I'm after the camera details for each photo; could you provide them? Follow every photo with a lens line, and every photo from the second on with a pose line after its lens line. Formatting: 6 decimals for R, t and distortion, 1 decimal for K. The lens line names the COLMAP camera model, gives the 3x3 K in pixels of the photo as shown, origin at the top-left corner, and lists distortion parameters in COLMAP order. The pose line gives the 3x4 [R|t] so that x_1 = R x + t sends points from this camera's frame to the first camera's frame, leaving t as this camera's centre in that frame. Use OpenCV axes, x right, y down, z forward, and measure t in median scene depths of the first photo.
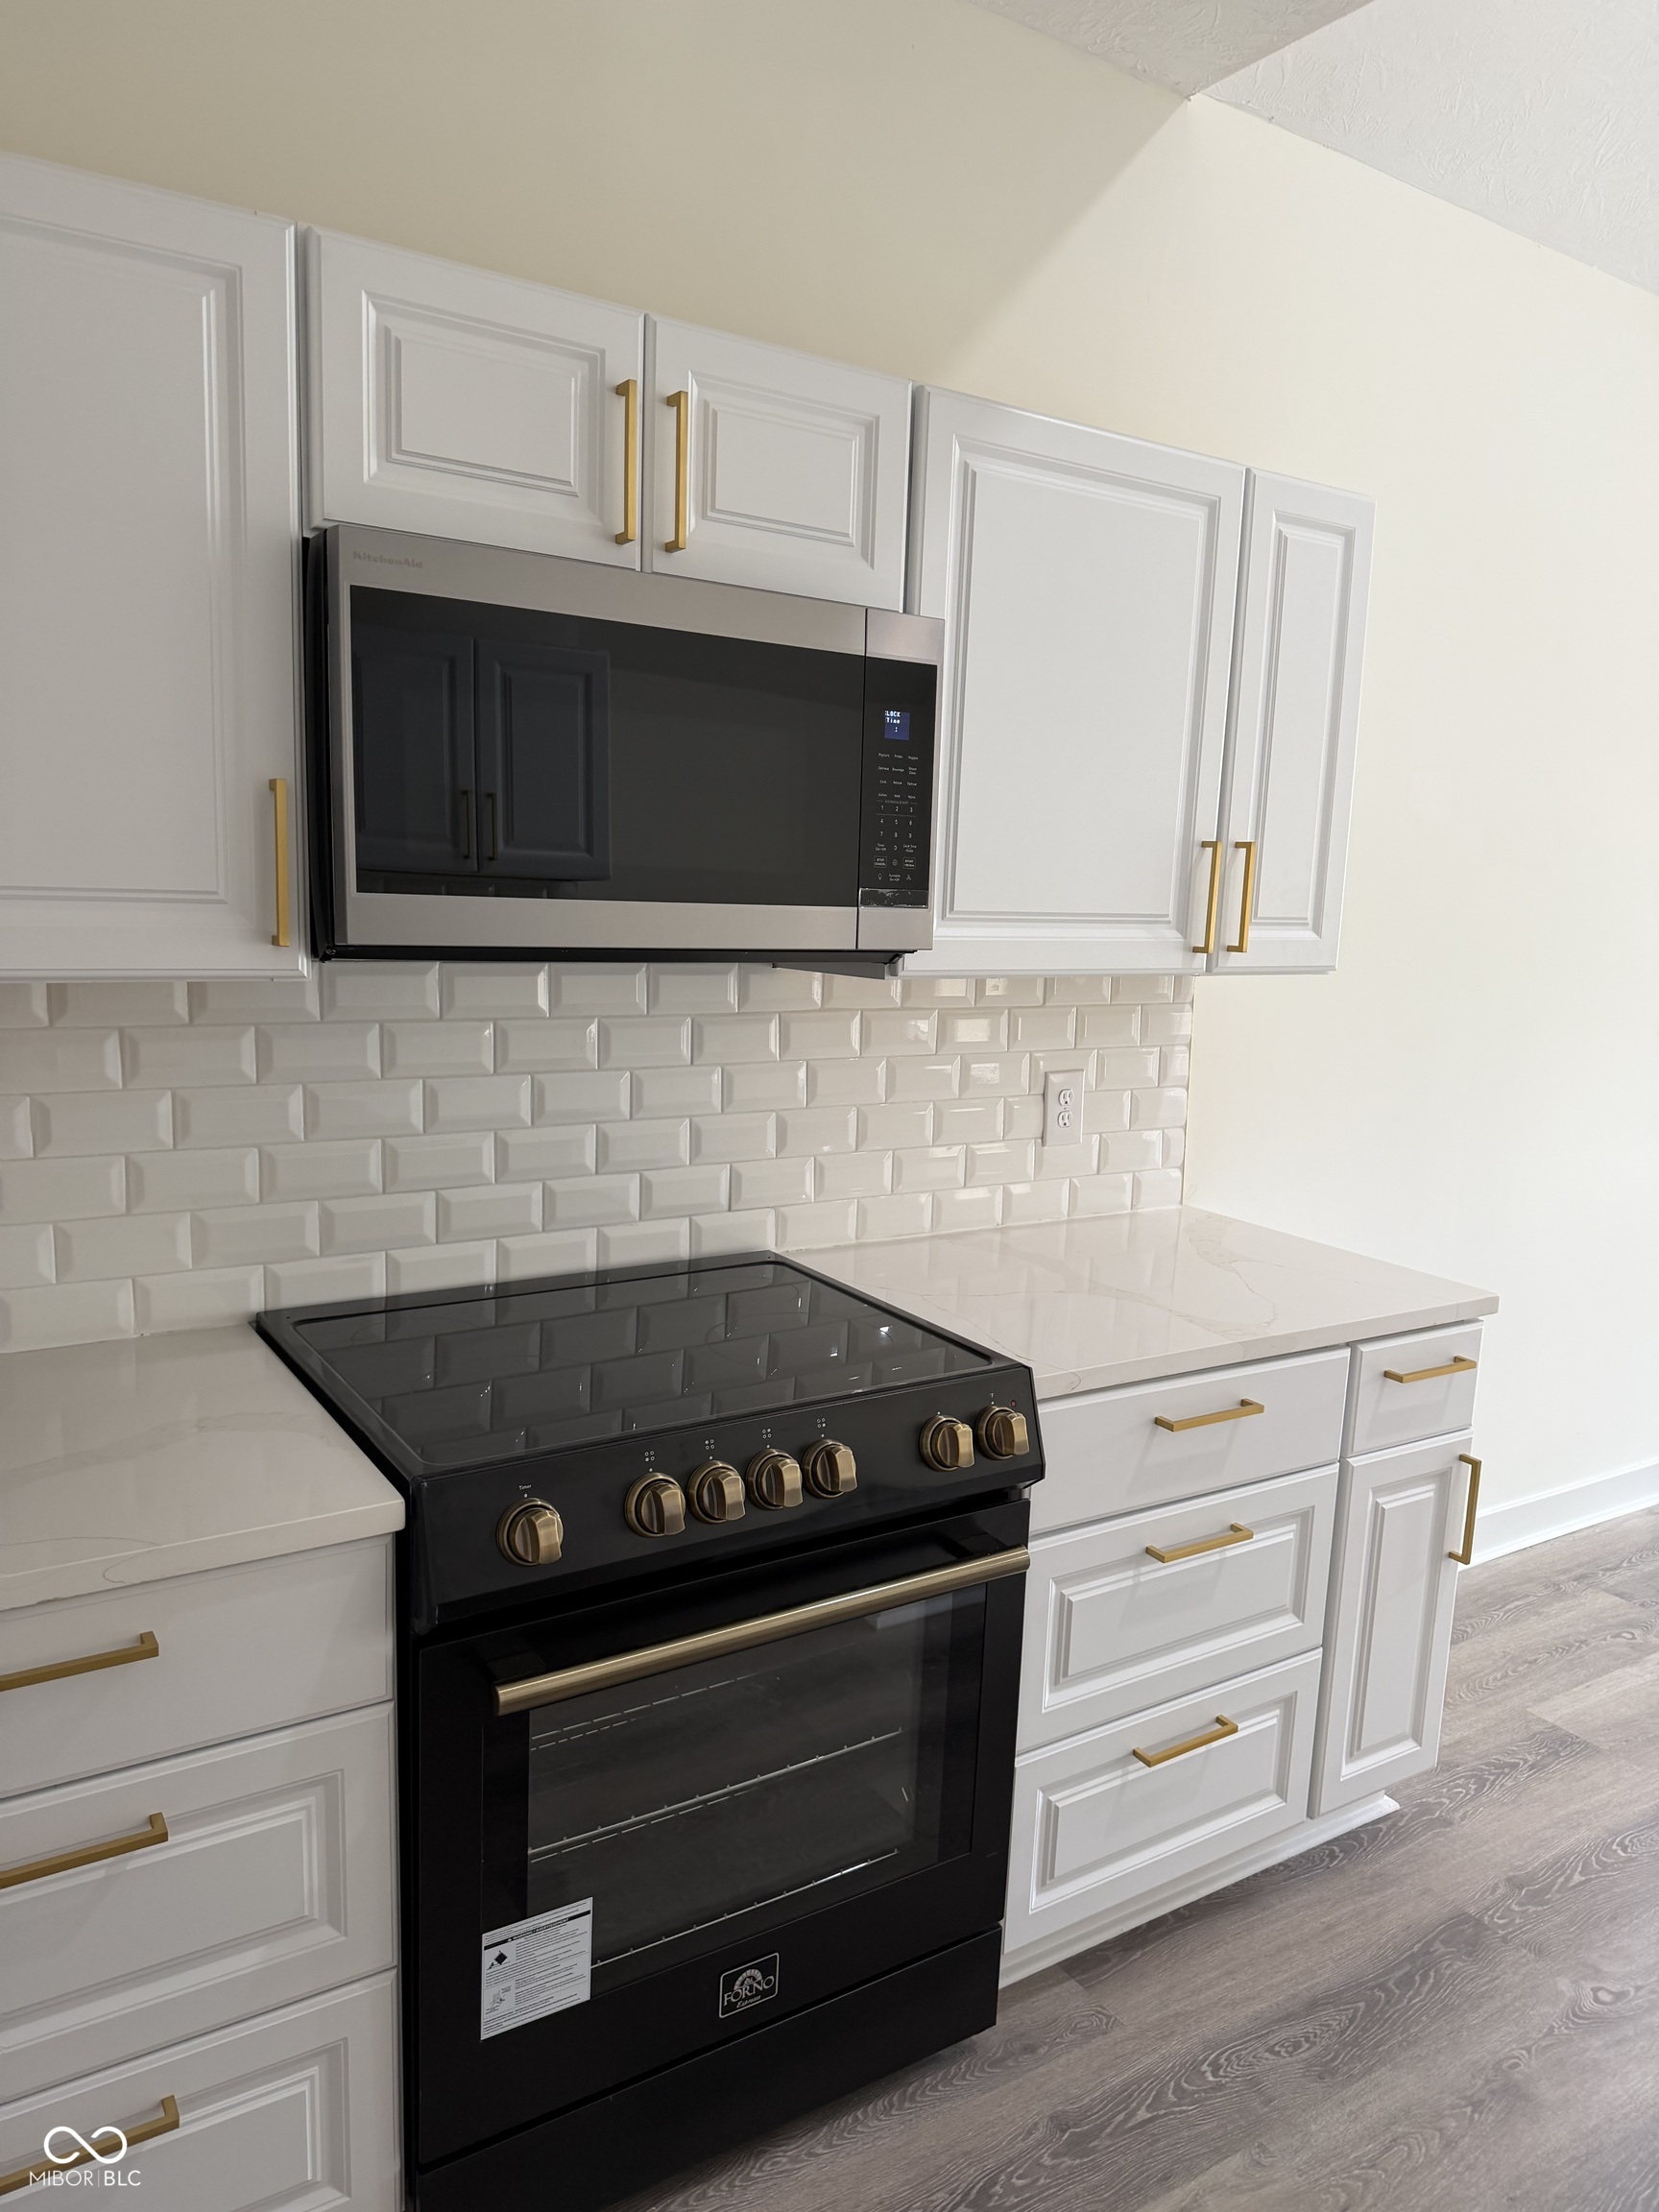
lens RADIAL K [[1555.0, 0, 819.7], [0, 1555.0, 1117.7], [0, 0, 1]] dist [0.035578, -0.041120]
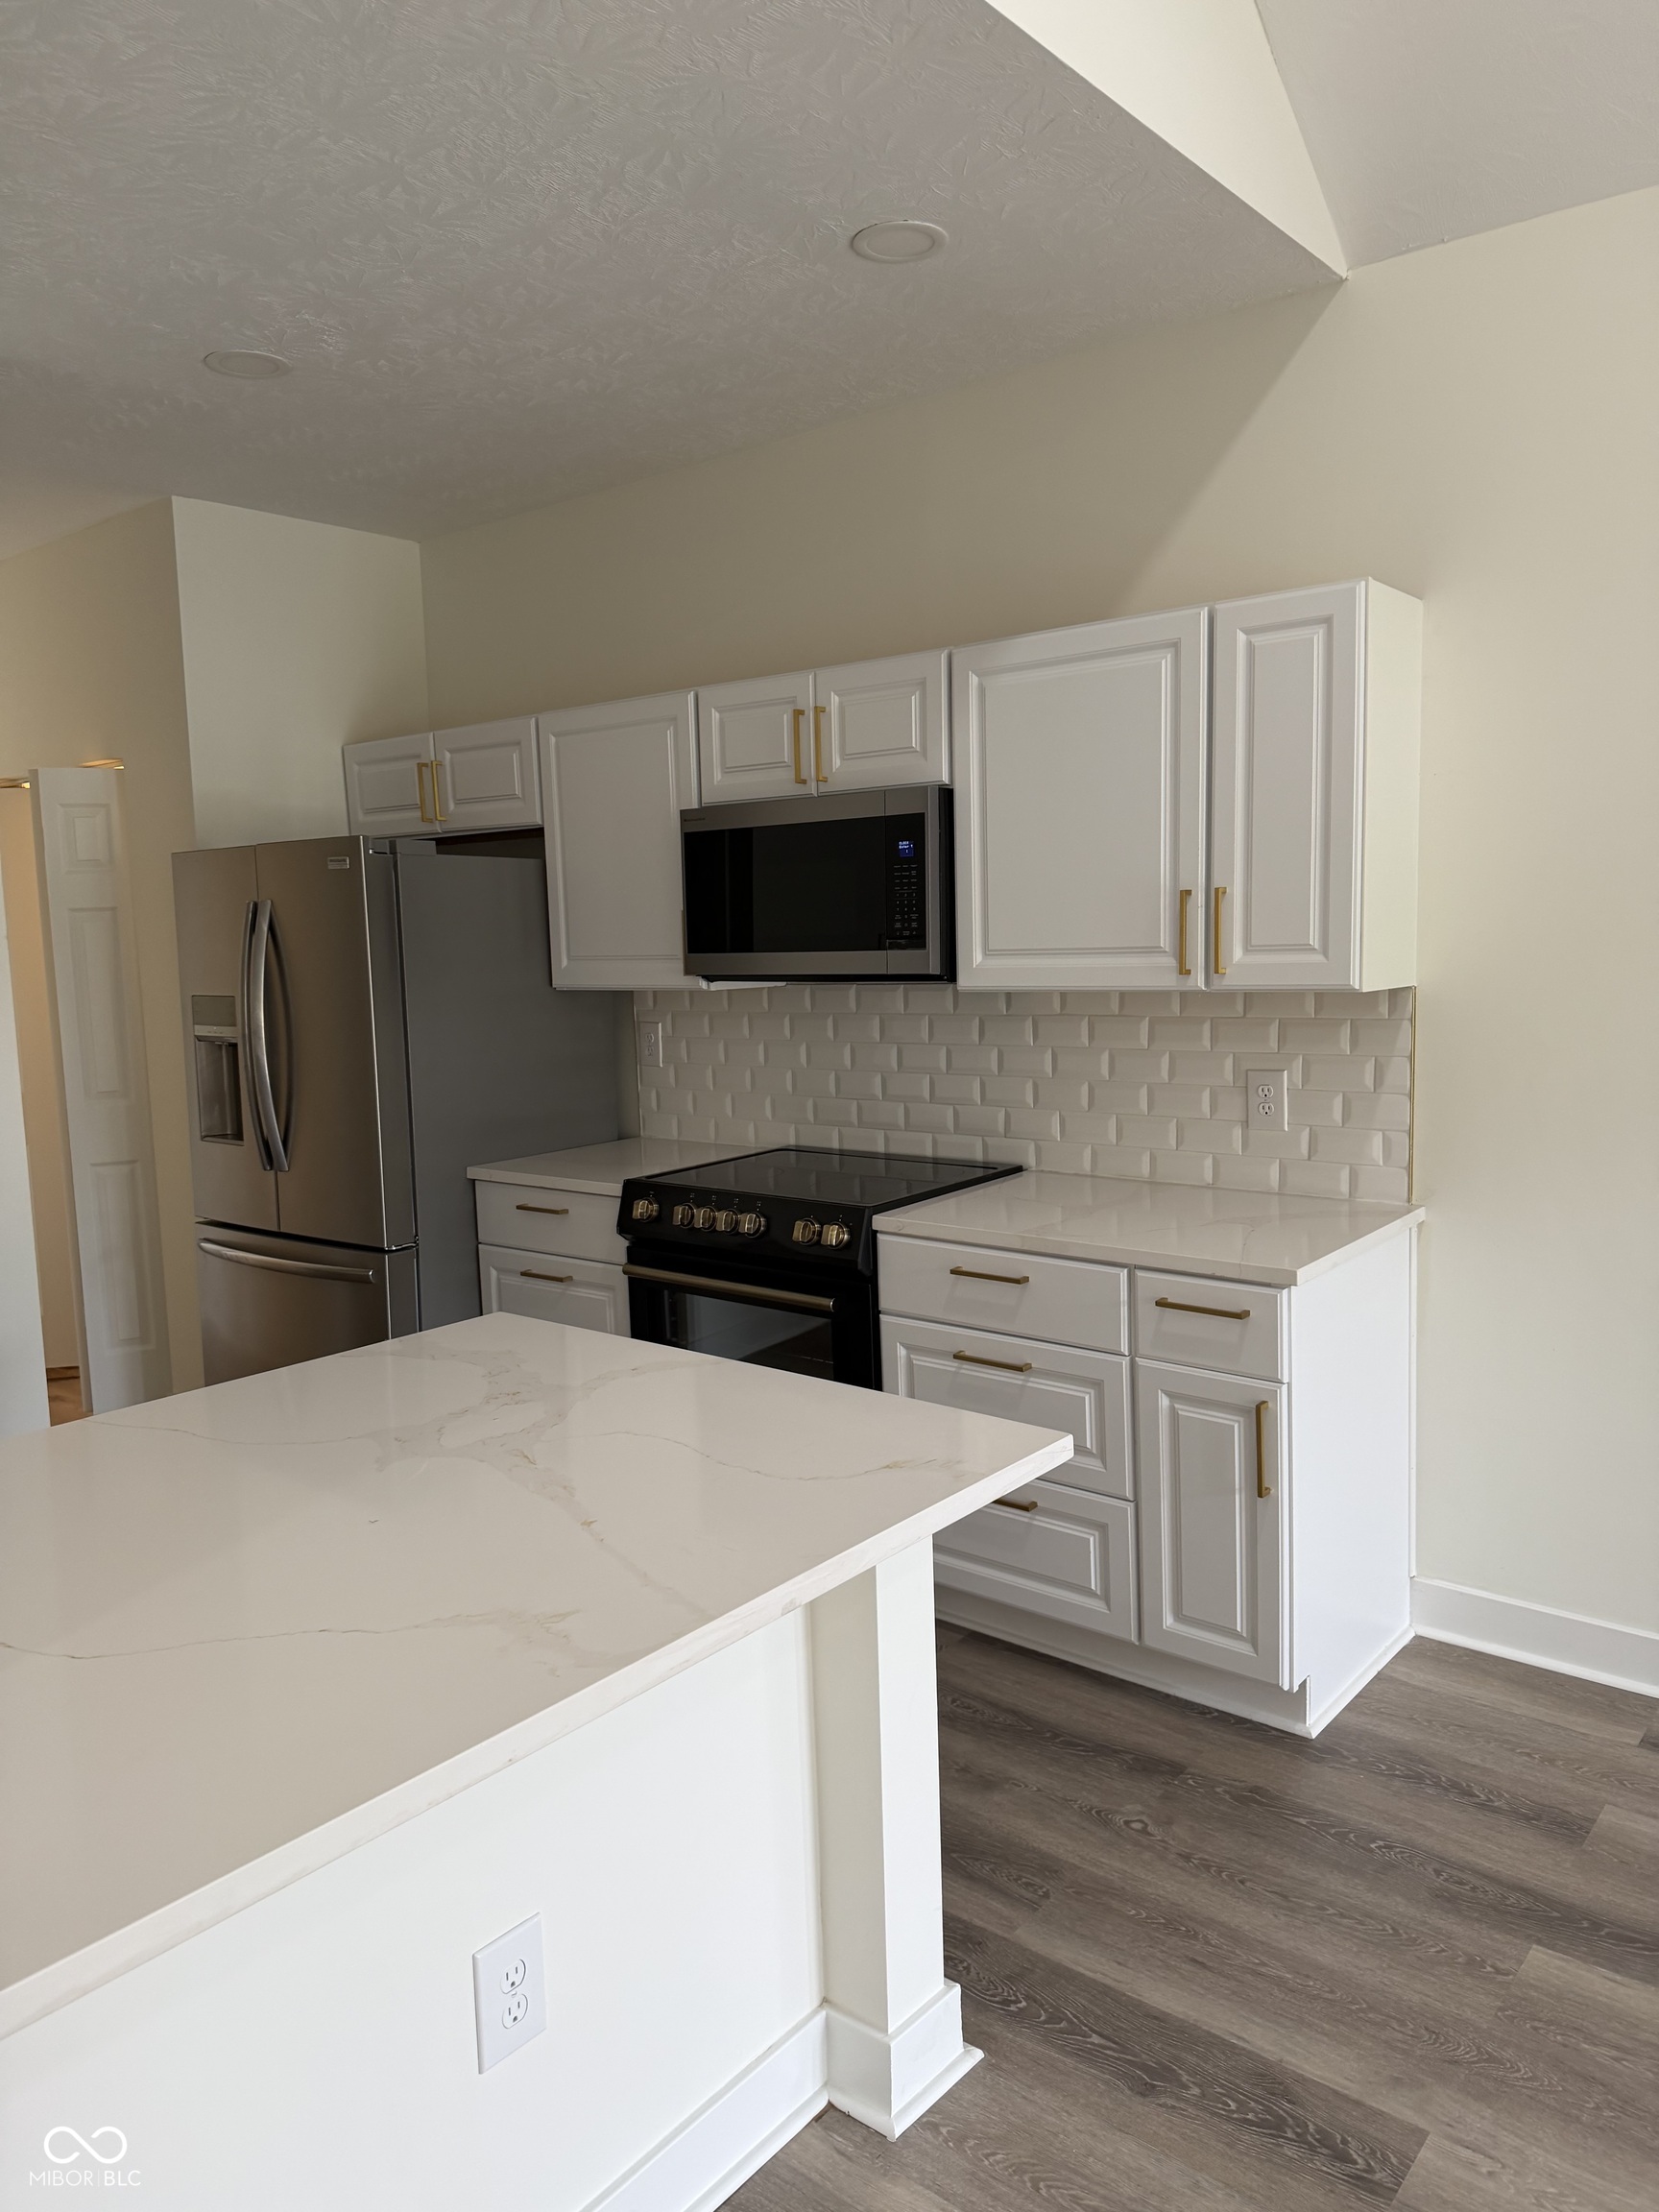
lens RADIAL K [[1555.0, 0, 835.4], [0, 1555.0, 1090.7], [0, 0, 1]] dist [0.035578, -0.041120]
pose [[0.307754, 0.054829, -0.949885, 1.563202], [-0.107554, 0.993944, 0.022525, -0.006266], [0.945367, 0.095231, 0.311787, 0.351552]]
